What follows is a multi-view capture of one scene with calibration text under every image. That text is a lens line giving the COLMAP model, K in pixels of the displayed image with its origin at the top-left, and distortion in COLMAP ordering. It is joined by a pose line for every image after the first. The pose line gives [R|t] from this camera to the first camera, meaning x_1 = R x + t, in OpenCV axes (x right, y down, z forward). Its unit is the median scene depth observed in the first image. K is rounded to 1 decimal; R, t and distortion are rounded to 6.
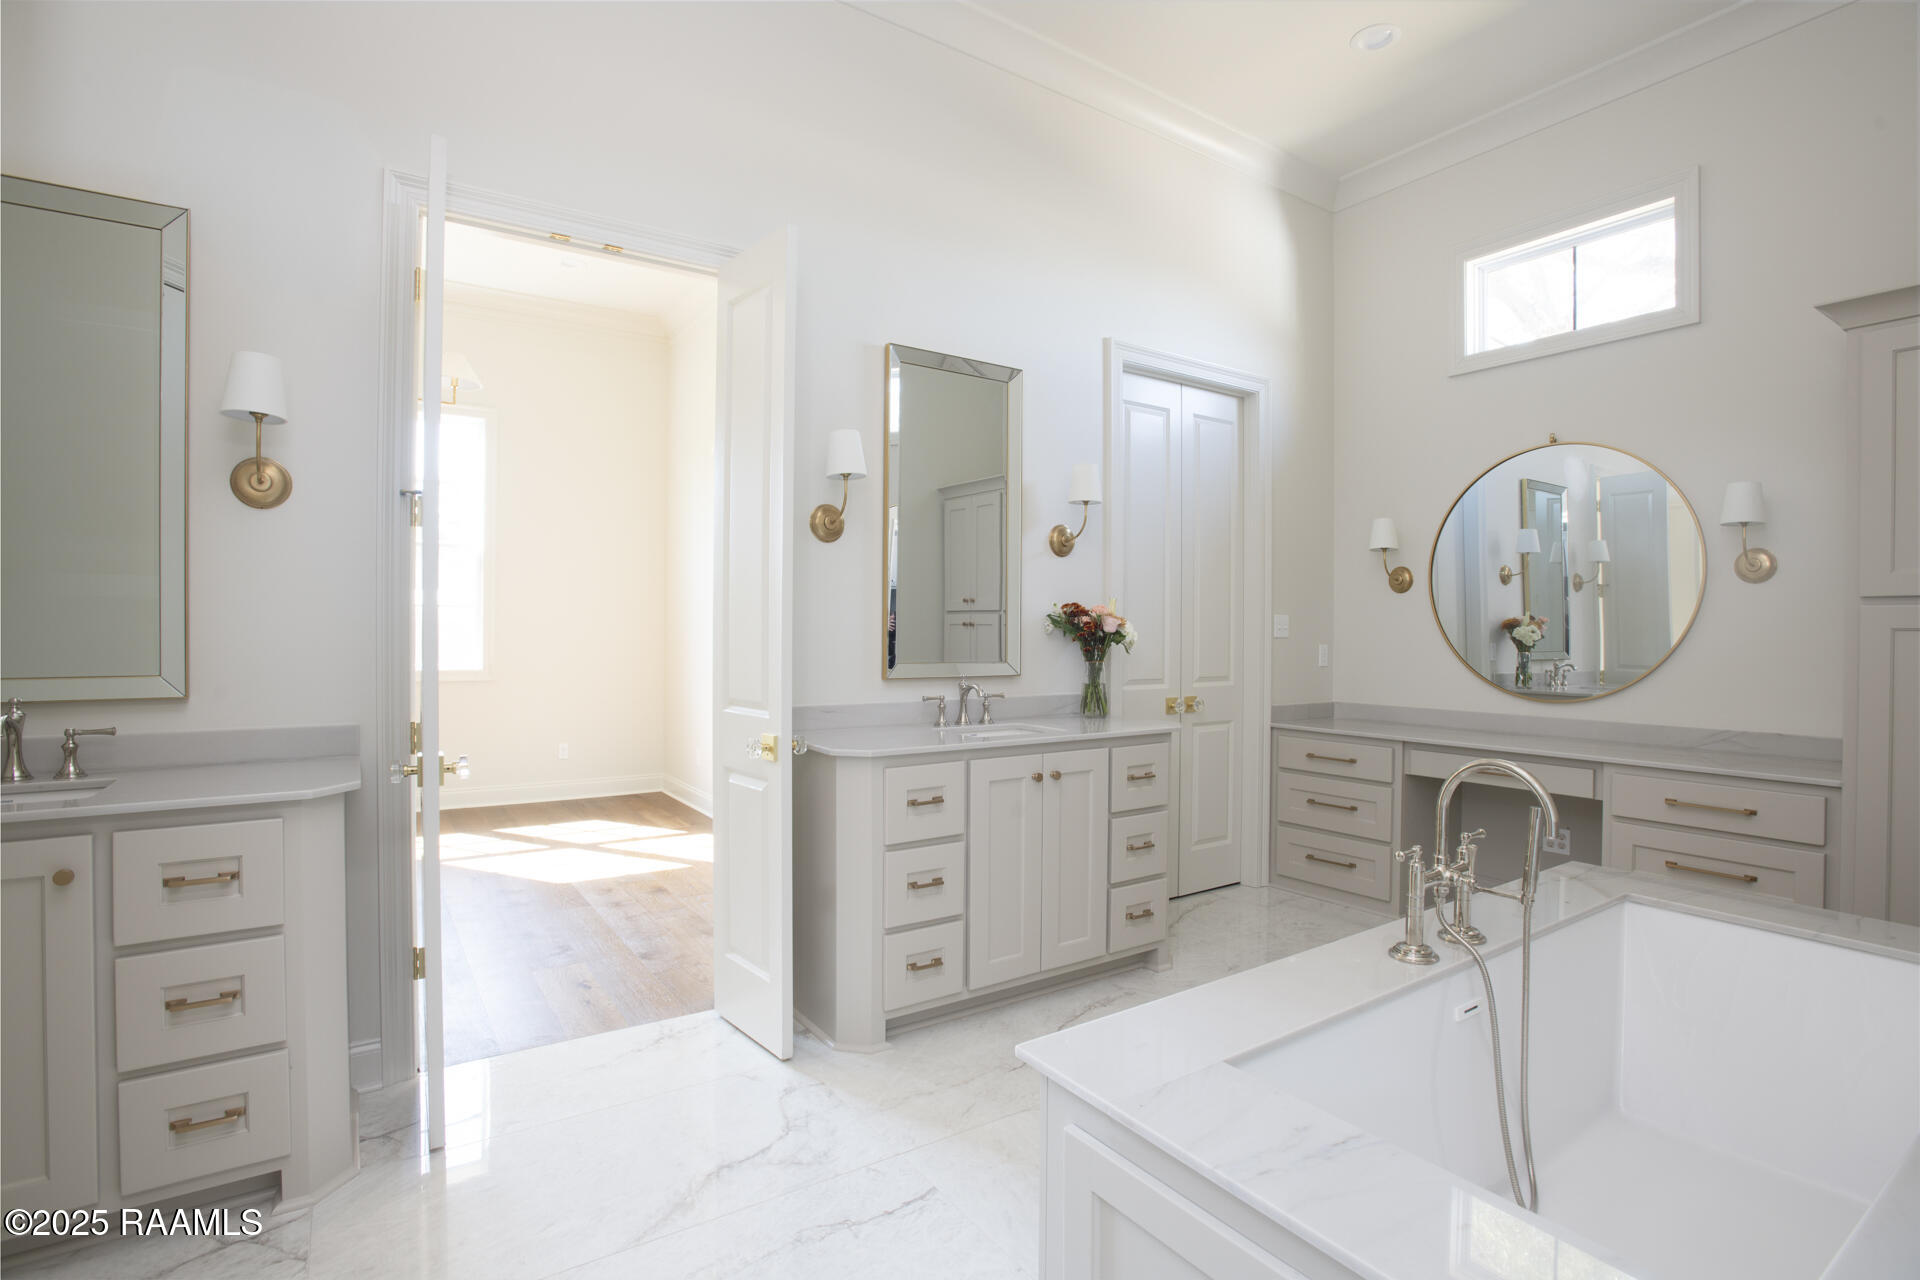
lens RADIAL K [[930.0, 0, 966.2], [0, 930.0, 628.1], [0, 0, 1]] dist [-0.000084, 0.000094]
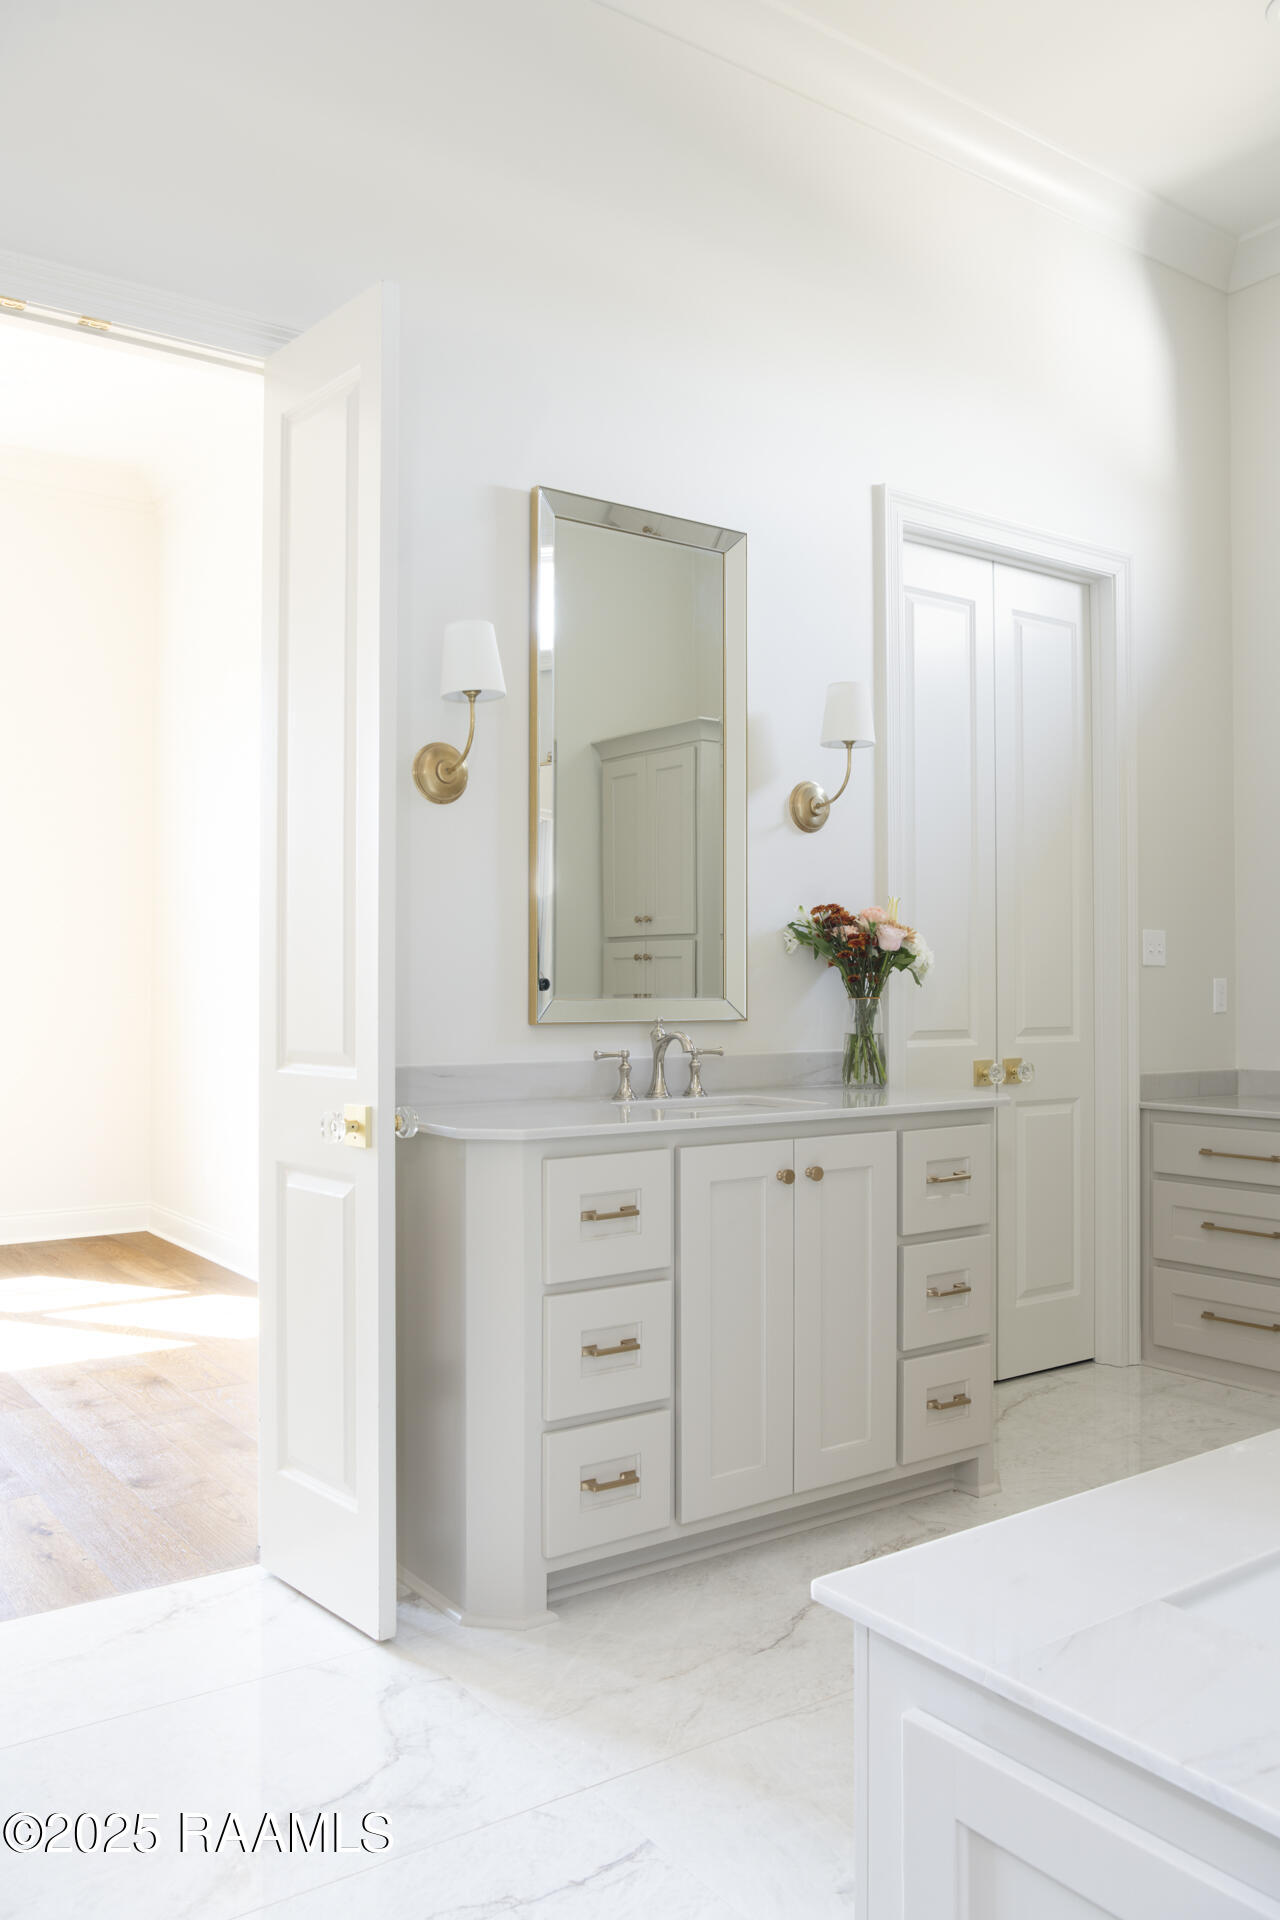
lens RADIAL K [[1464.4, 0, 640.9], [0, 1464.4, 955.0], [0, 0, 1]] dist [0.027589, -0.016524]
pose [[0.999791, -0.003988, 0.020072, -0.034558], [0.004457, 0.999717, -0.023385, 0.031410], [-0.019973, 0.023470, 0.999525, 0.020374]]
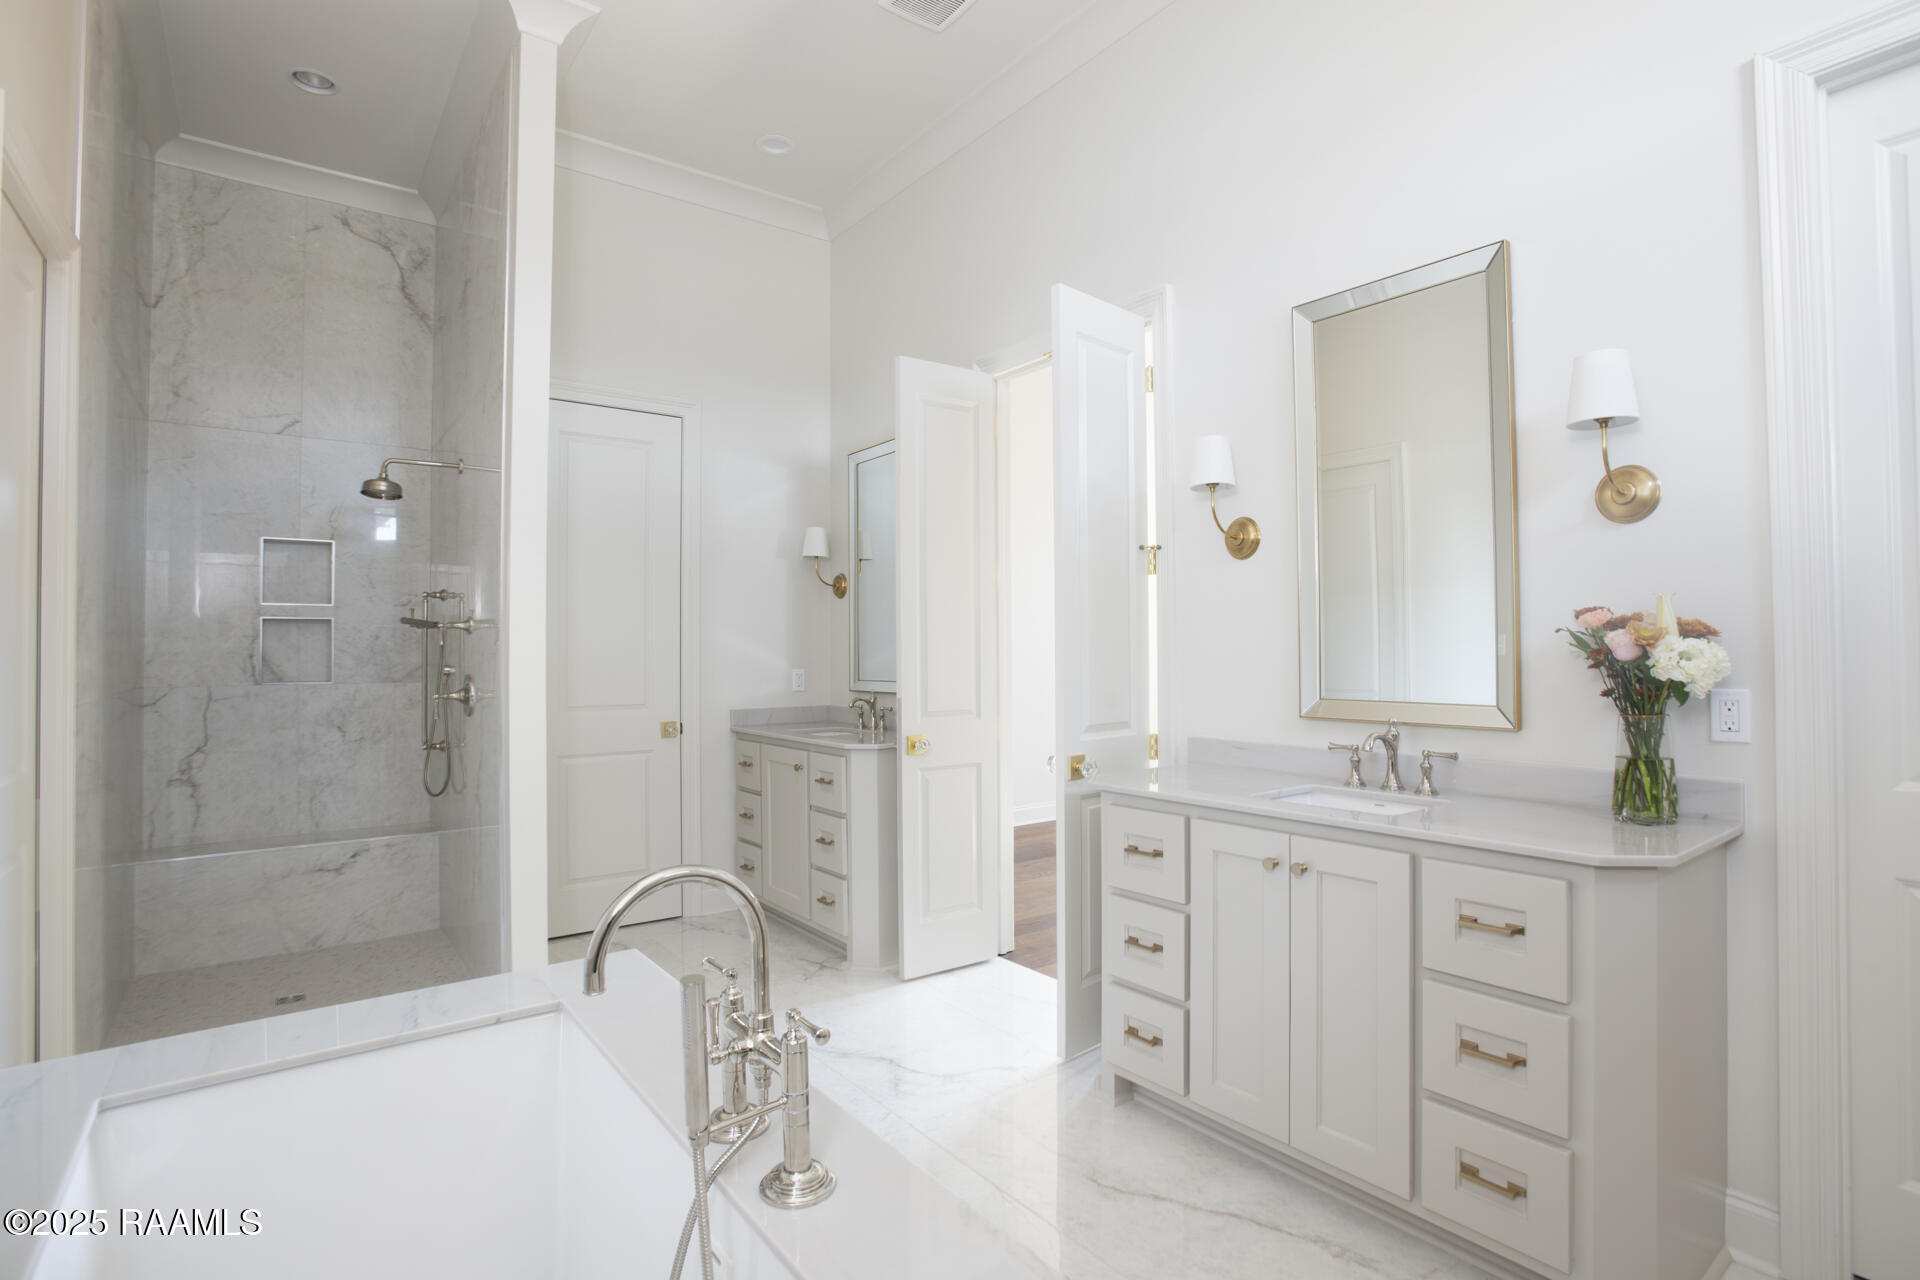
lens RADIAL K [[930.0, 0, 962.1], [0, 930.0, 640.2], [0, 0, 1]] dist [-0.000084, 0.000094]
pose [[0.076004, -0.019472, -0.996917, 0.676766], [0.002298, 0.999810, -0.019354, 0.002188], [0.997105, -0.000820, 0.076034, 0.620872]]
